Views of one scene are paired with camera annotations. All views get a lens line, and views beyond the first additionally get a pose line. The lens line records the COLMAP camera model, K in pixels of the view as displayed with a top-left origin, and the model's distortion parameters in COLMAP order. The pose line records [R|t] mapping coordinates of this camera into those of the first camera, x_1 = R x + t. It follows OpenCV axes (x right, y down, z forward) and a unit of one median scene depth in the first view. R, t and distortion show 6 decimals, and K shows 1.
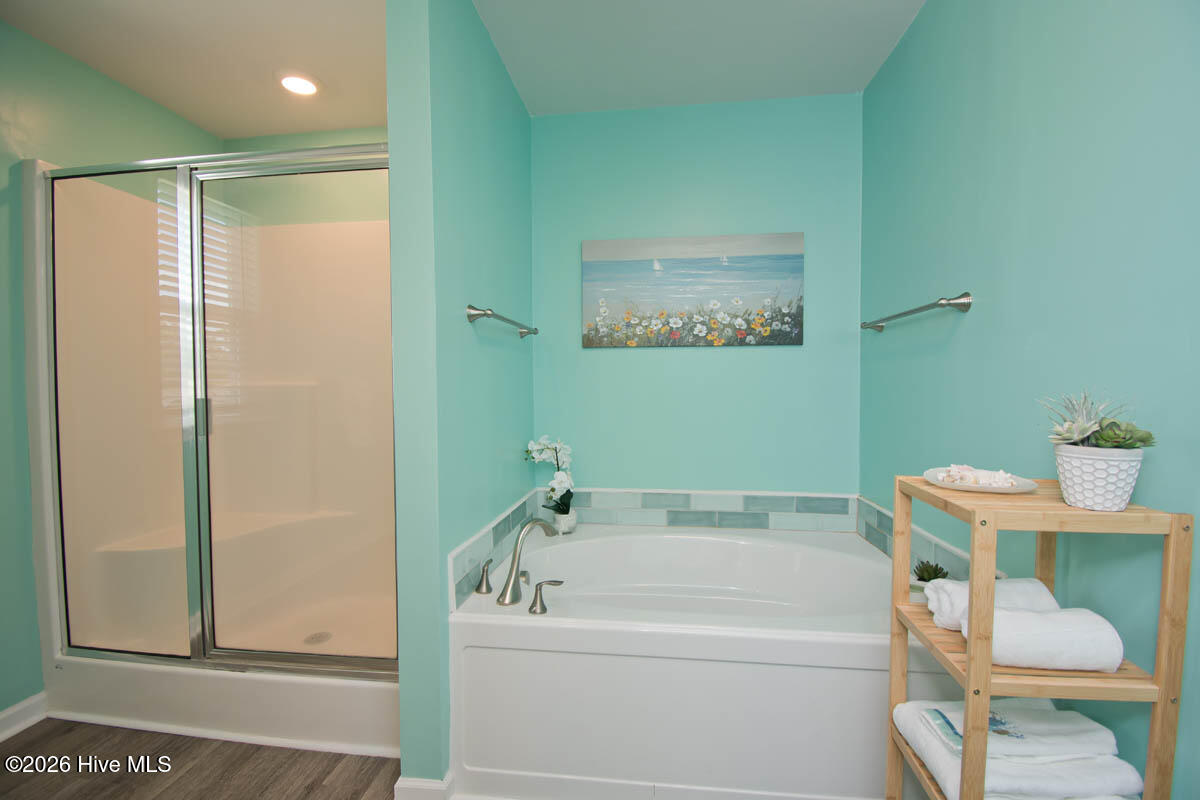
lens RADIAL K [[530.3, 0, 601.8], [0, 530.3, 401.1], [0, 0, 1]] dist [0.018331, -0.023961]
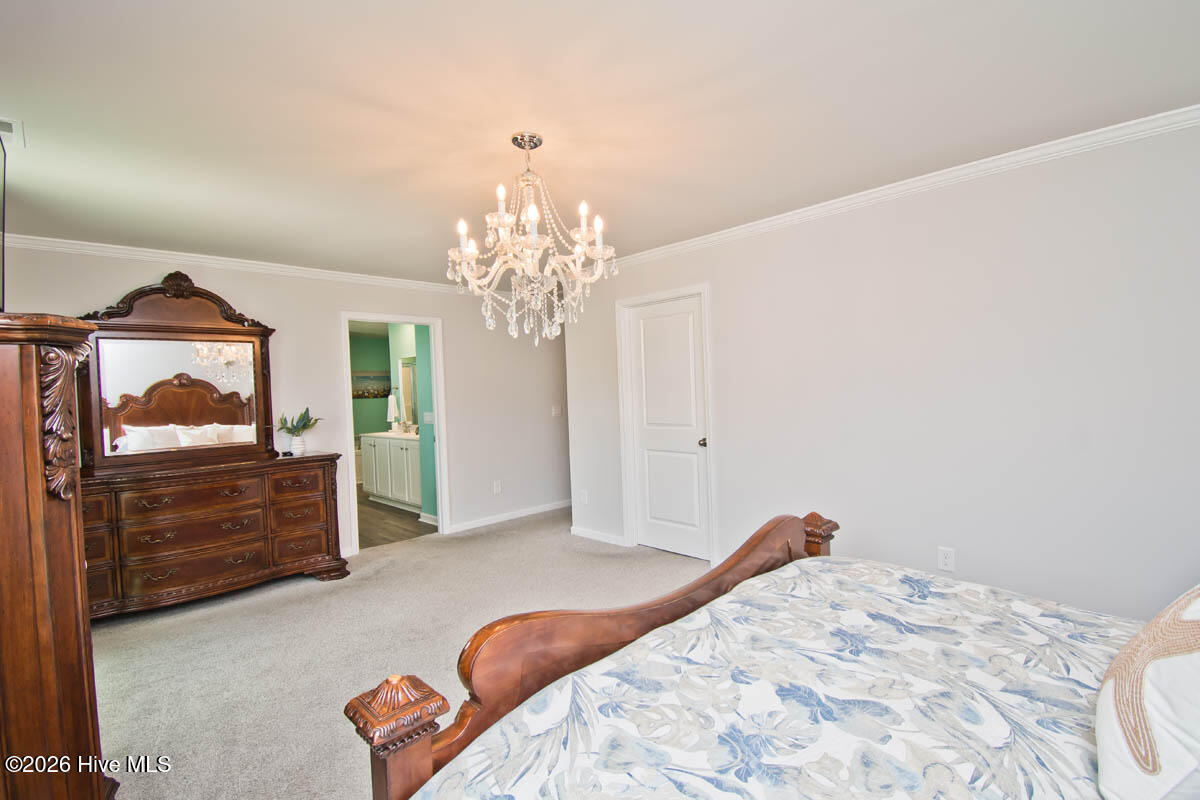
lens RADIAL K [[530.3, 0, 601.8], [0, 530.3, 401.1], [0, 0, 1]] dist [0.018331, -0.023961]
pose [[0.608383, -0.039146, 0.792678, -1.906203], [0.064696, 0.997905, -0.000374, 0.033220], [-0.791002, 0.051511, 0.609641, -2.825605]]
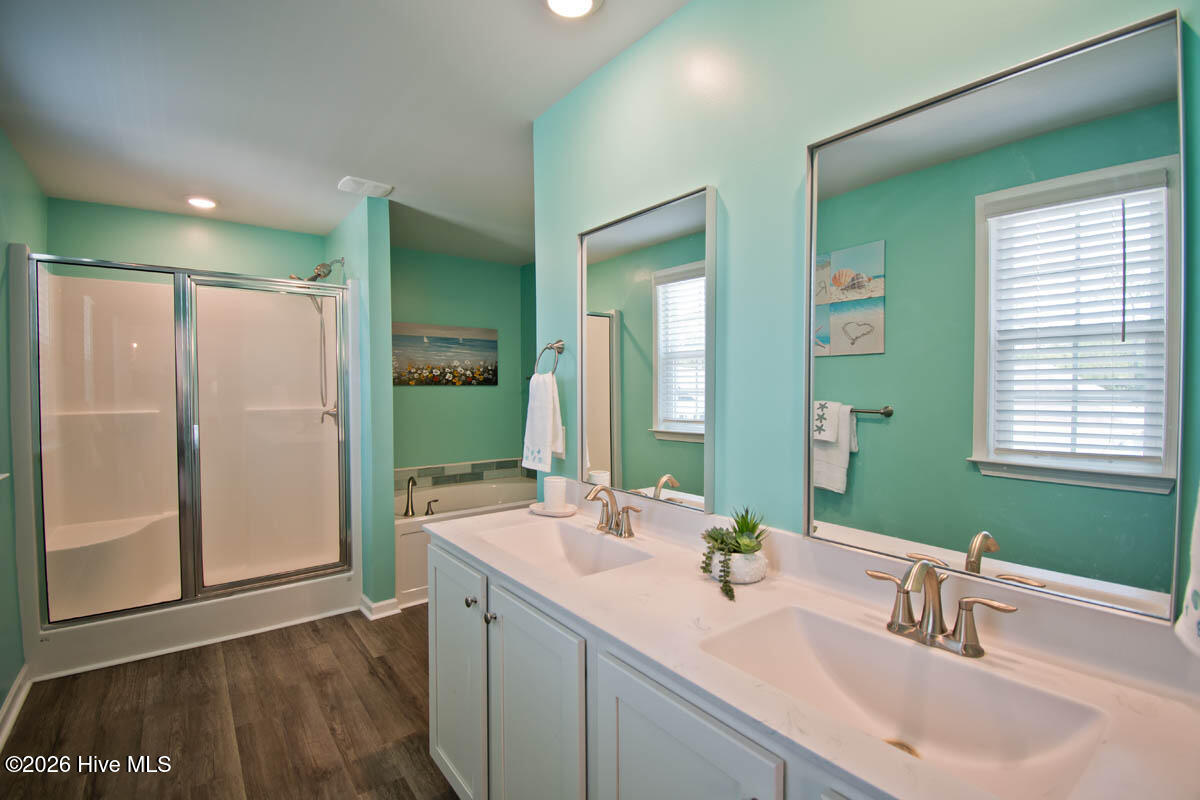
lens RADIAL K [[530.3, 0, 601.8], [0, 530.3, 401.1], [0, 0, 1]] dist [0.018331, -0.023961]
pose [[0.706196, -0.015104, 0.707856, -0.752667], [0.024637, 0.999691, -0.003248, -0.029471], [-0.707588, 0.019733, 0.706350, -0.682695]]
